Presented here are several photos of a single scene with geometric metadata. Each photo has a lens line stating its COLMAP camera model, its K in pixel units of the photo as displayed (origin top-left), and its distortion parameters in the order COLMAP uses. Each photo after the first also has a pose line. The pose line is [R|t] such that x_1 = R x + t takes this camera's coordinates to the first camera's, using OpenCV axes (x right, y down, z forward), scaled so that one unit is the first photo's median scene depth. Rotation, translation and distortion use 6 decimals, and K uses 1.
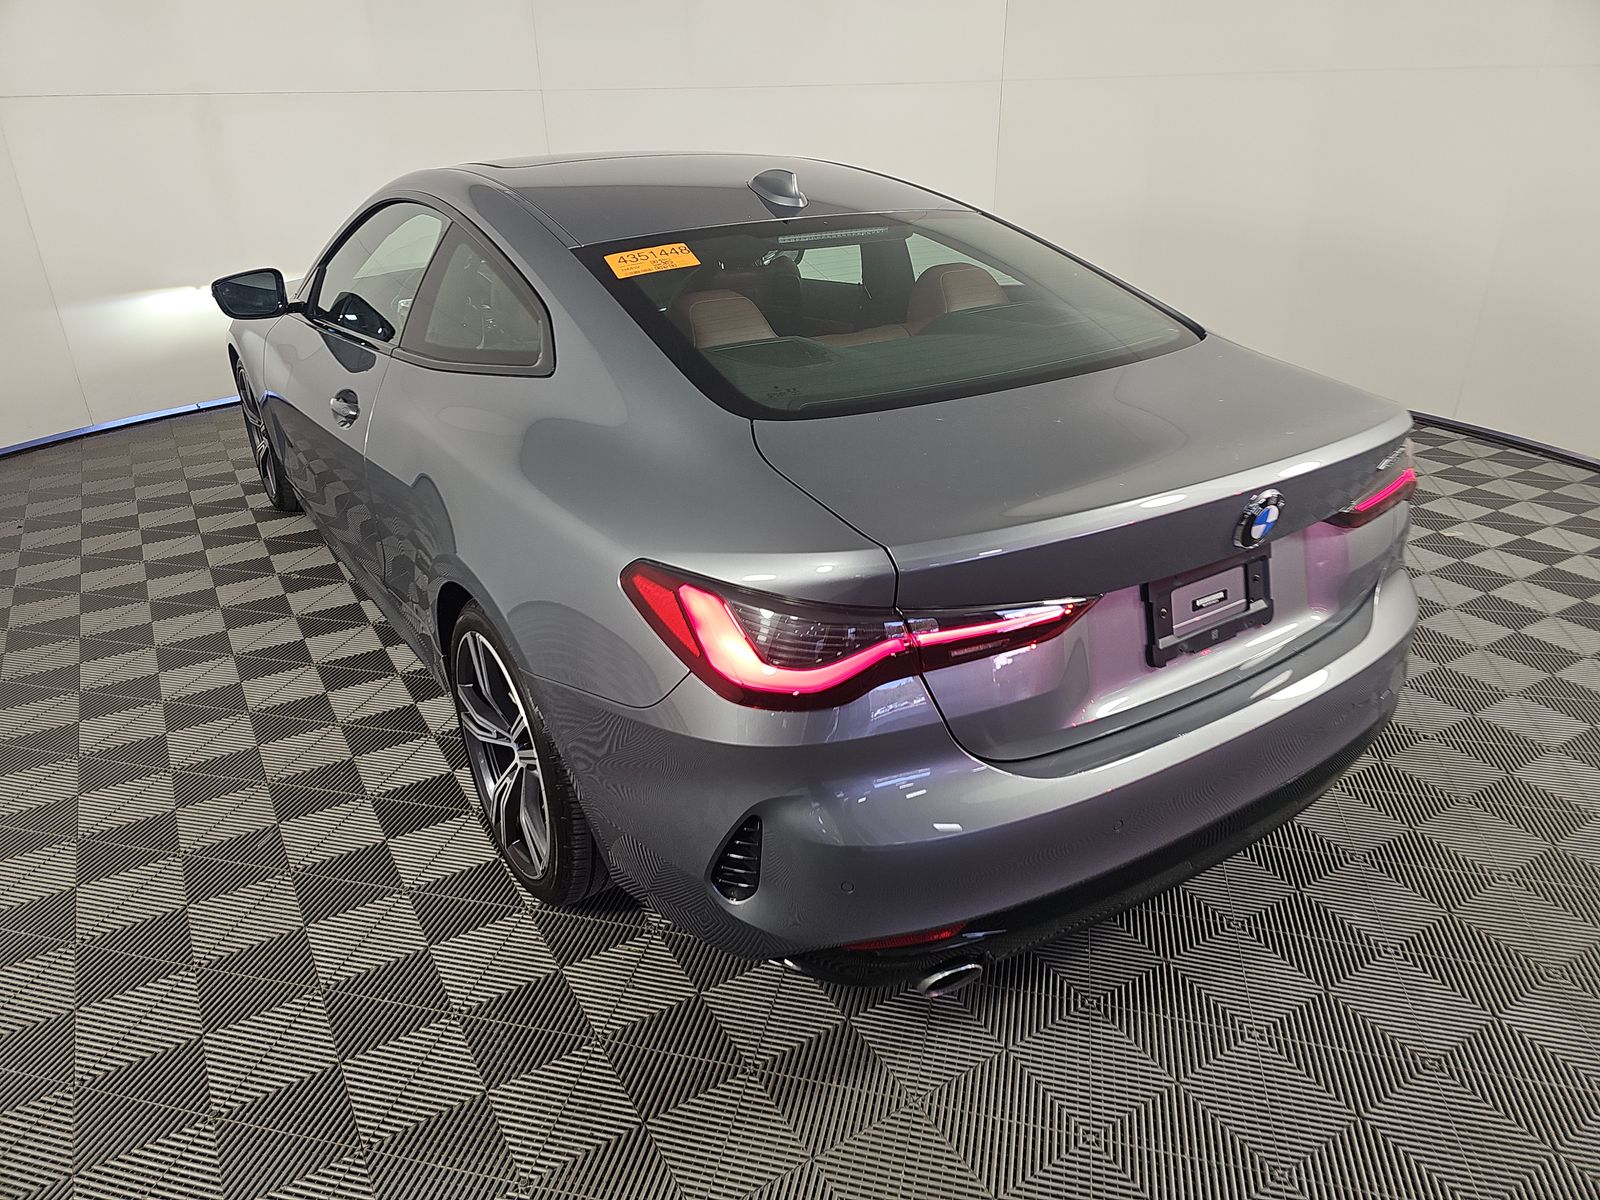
lens RADIAL K [[1050.5, 0, 799.5], [0, 1050.5, 618.4], [0, 0, 1]] dist [0.048953, -0.003888]
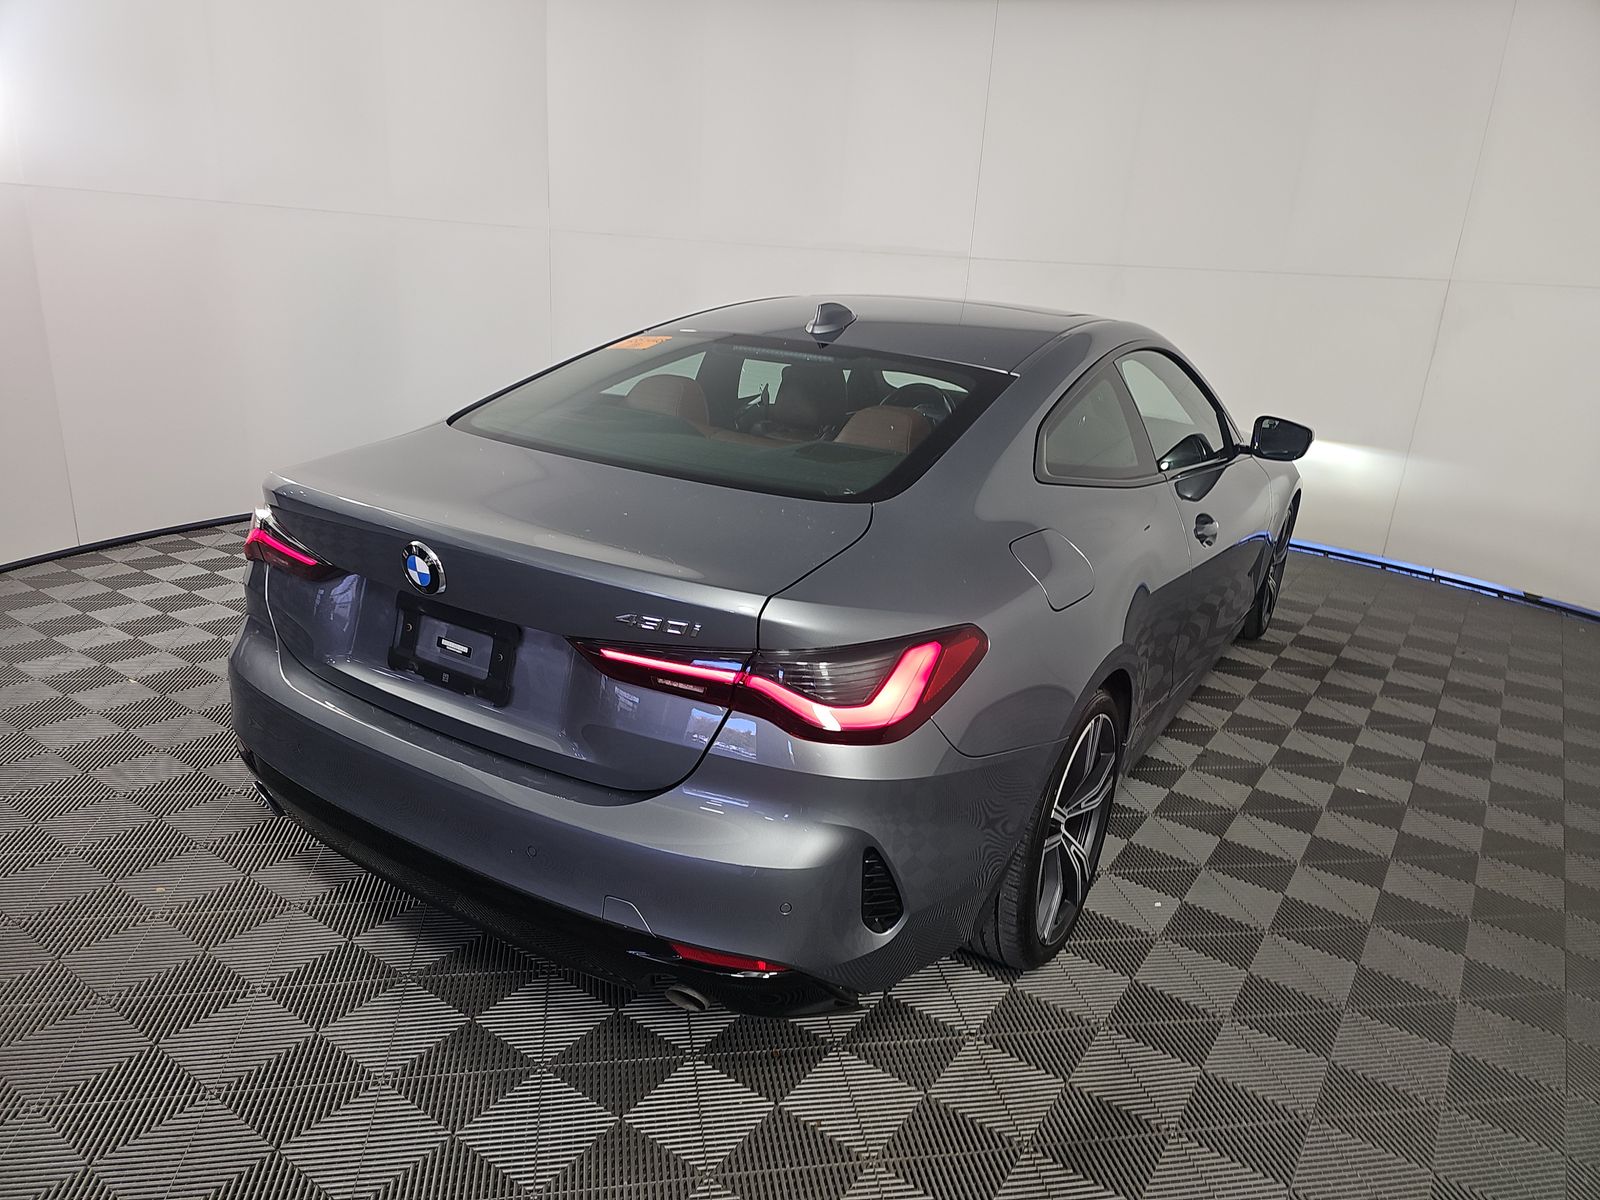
lens RADIAL K [[1050.5, 0, 799.5], [0, 1050.5, 618.4], [0, 0, 1]] dist [0.048953, -0.003888]
pose [[0.411097, 0.327587, -0.850698, 1.435975], [-0.456355, 0.881800, 0.119032, -0.332265], [0.789139, 0.339287, 0.512001, 0.702173]]
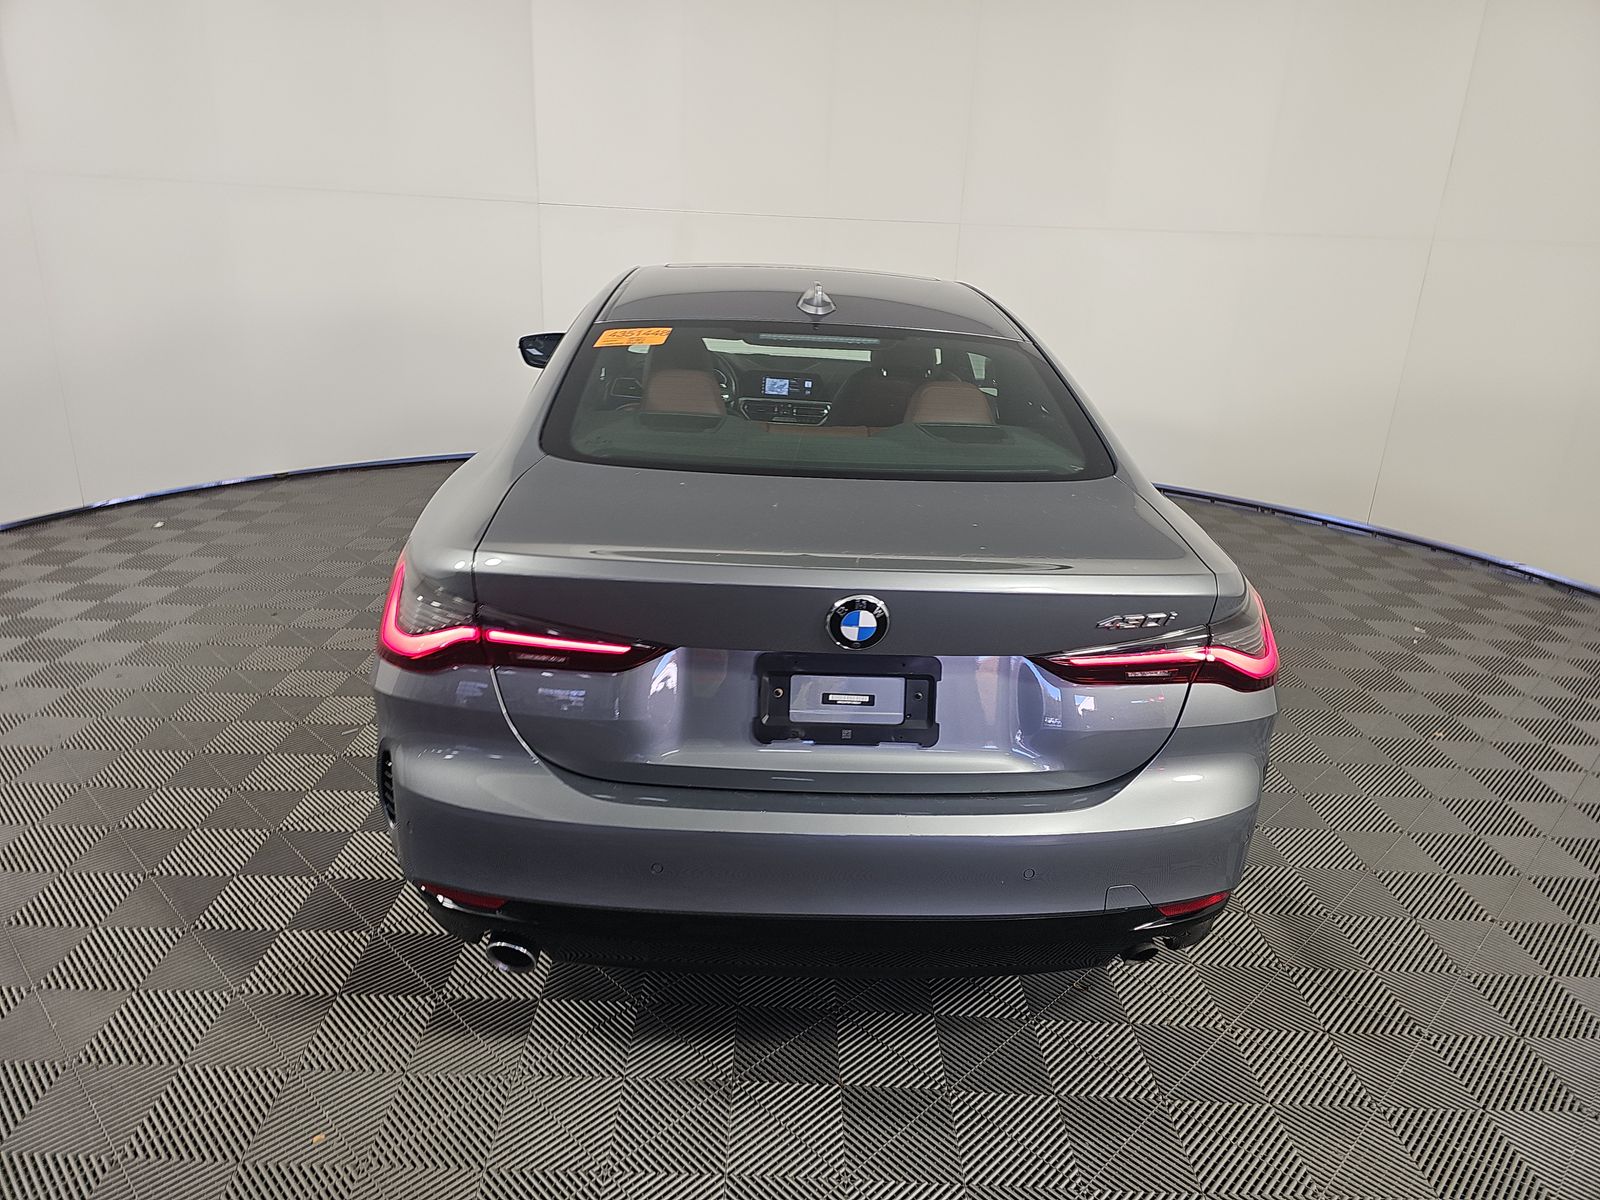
lens RADIAL K [[1066.4, 0, 800.0], [0, 1066.4, 600.0], [0, 0, 1]] dist [0.070214, -0.000835]
pose [[0.854168, 0.218170, -0.472016, 0.801134], [-0.275537, 0.959714, -0.055028, -0.039312], [0.440995, 0.177061, 0.879871, 0.057117]]
